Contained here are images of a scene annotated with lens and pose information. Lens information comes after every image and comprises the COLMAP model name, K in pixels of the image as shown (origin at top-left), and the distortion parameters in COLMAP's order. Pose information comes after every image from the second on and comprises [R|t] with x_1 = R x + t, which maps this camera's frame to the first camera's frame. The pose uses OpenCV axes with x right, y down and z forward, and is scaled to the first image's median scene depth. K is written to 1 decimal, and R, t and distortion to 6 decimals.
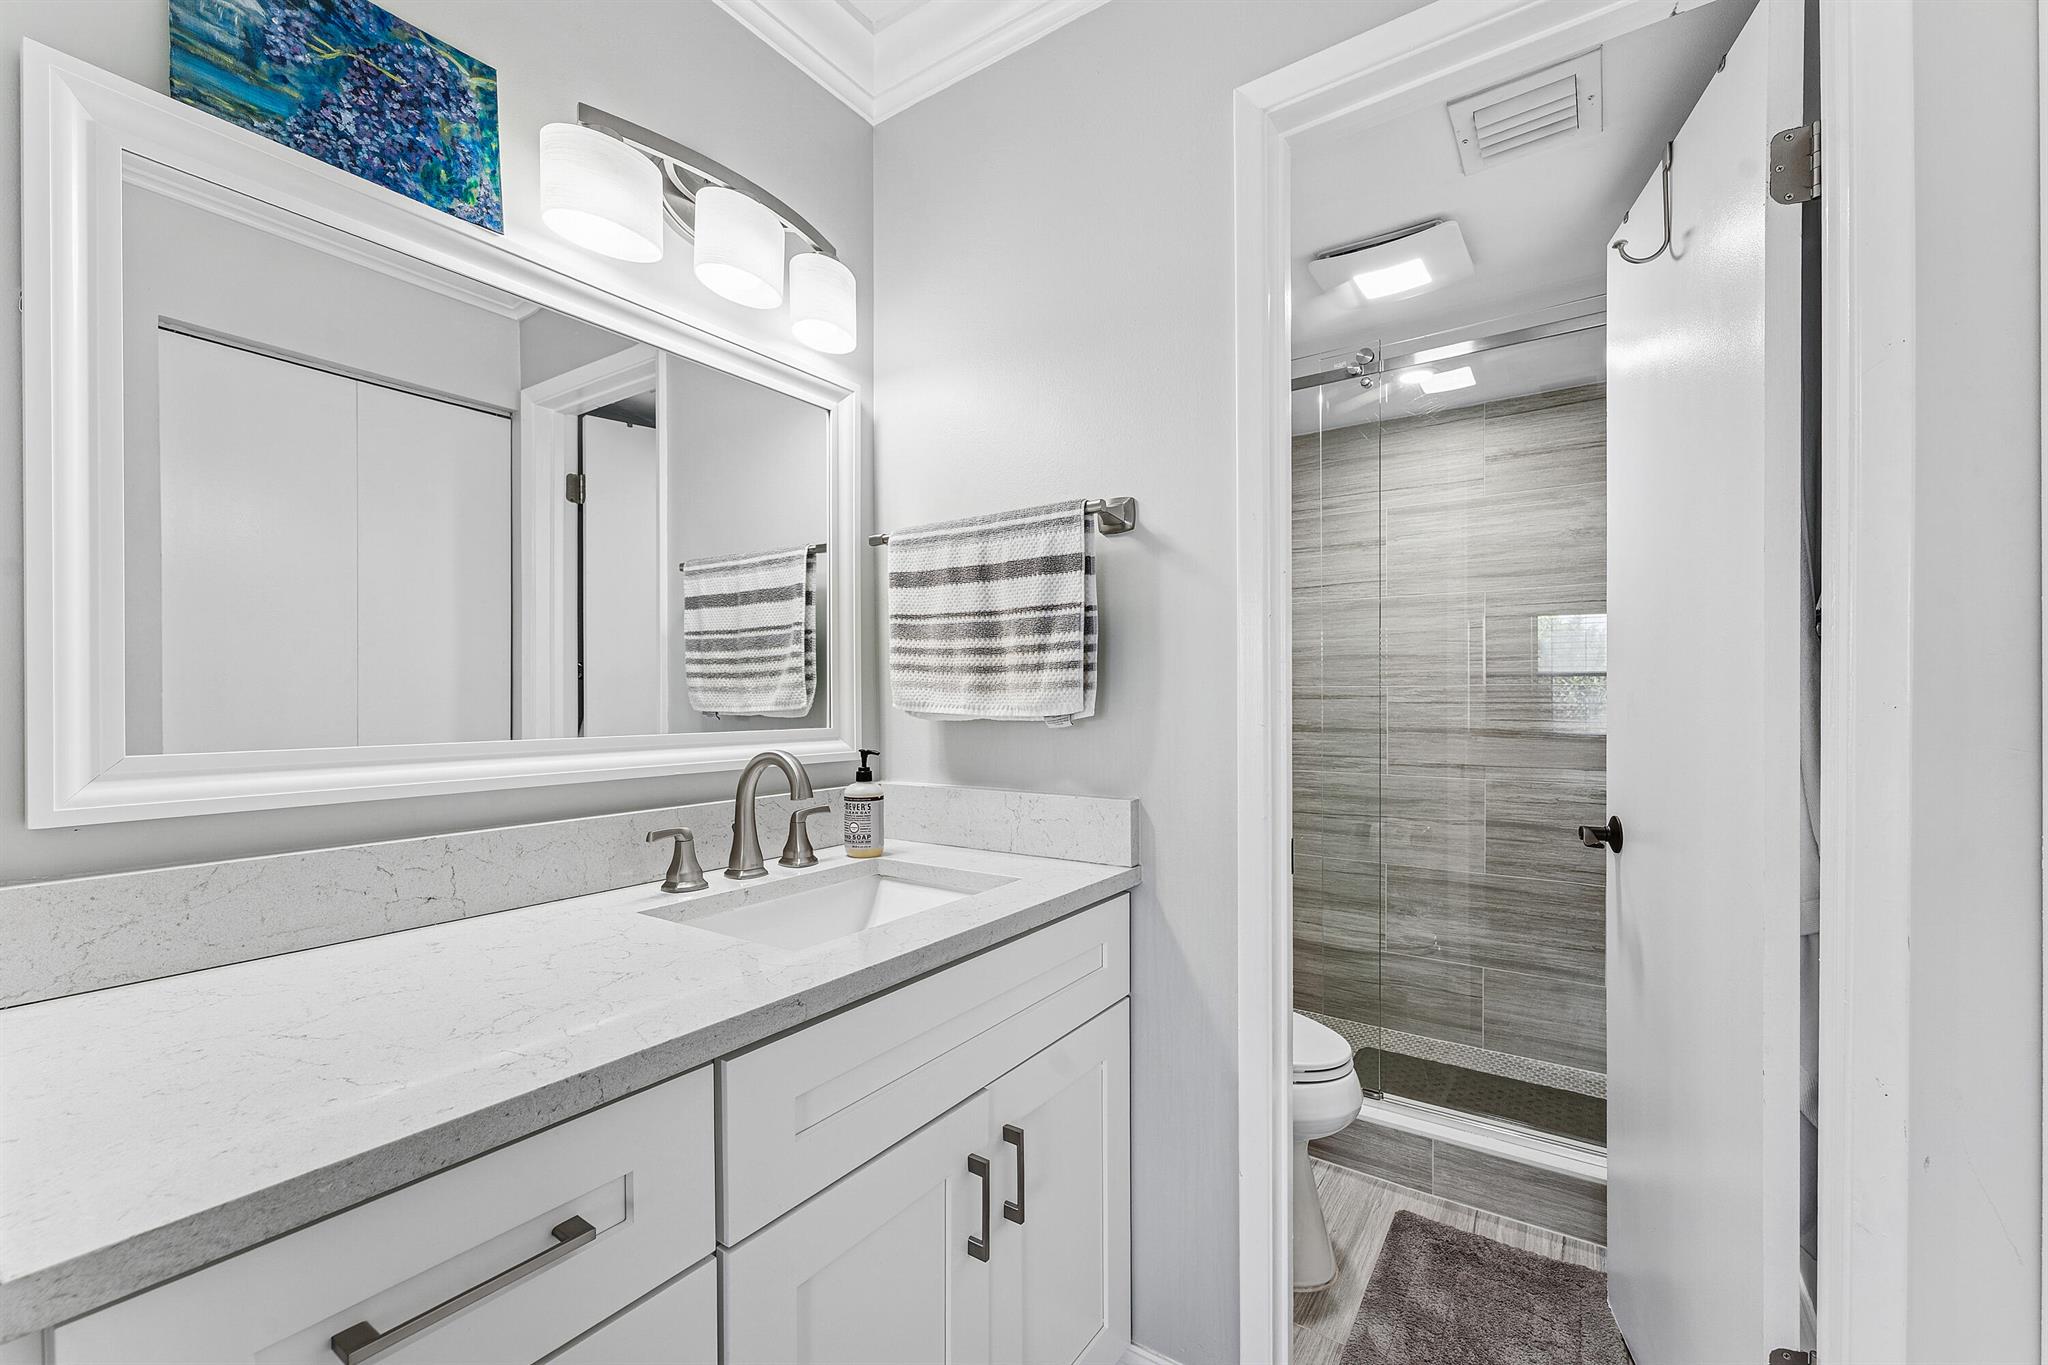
lens RADIAL K [[842.0, 0, 1015.7], [0, 842.0, 705.2], [0, 0, 1]] dist [-0.003486, 0.000846]
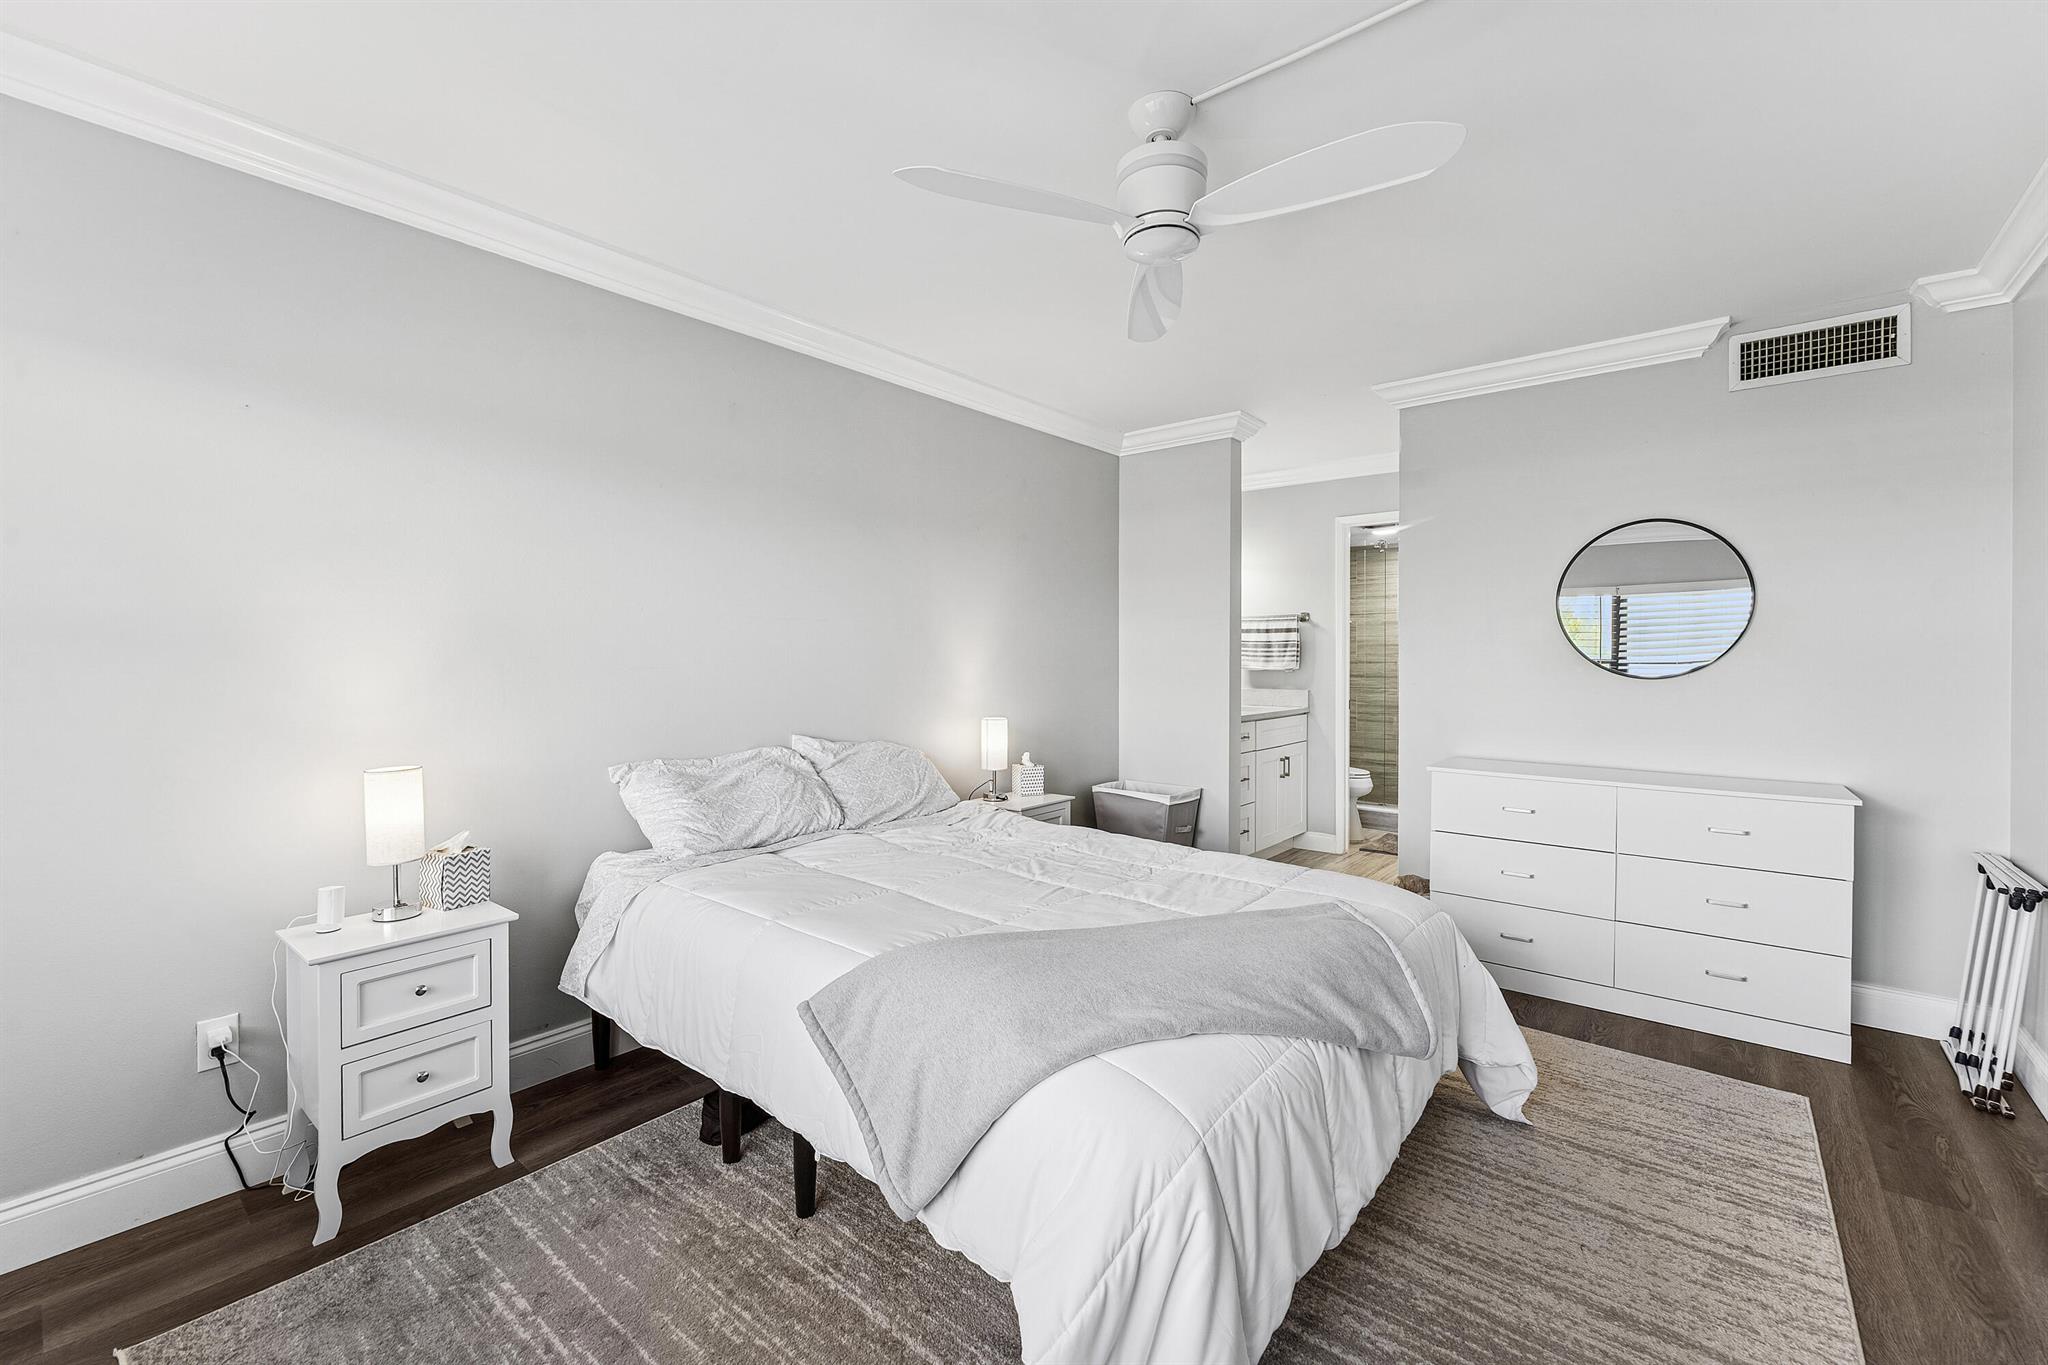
lens RADIAL K [[842.0, 0, 1028.5], [0, 842.0, 678.5], [0, 0, 1]] dist [-0.003486, 0.000846]
pose [[0.998977, 0.004880, -0.044959, -0.934981], [-0.004011, 0.999804, 0.019391, -0.011720], [0.045044, -0.019191, 0.998801, -2.823363]]
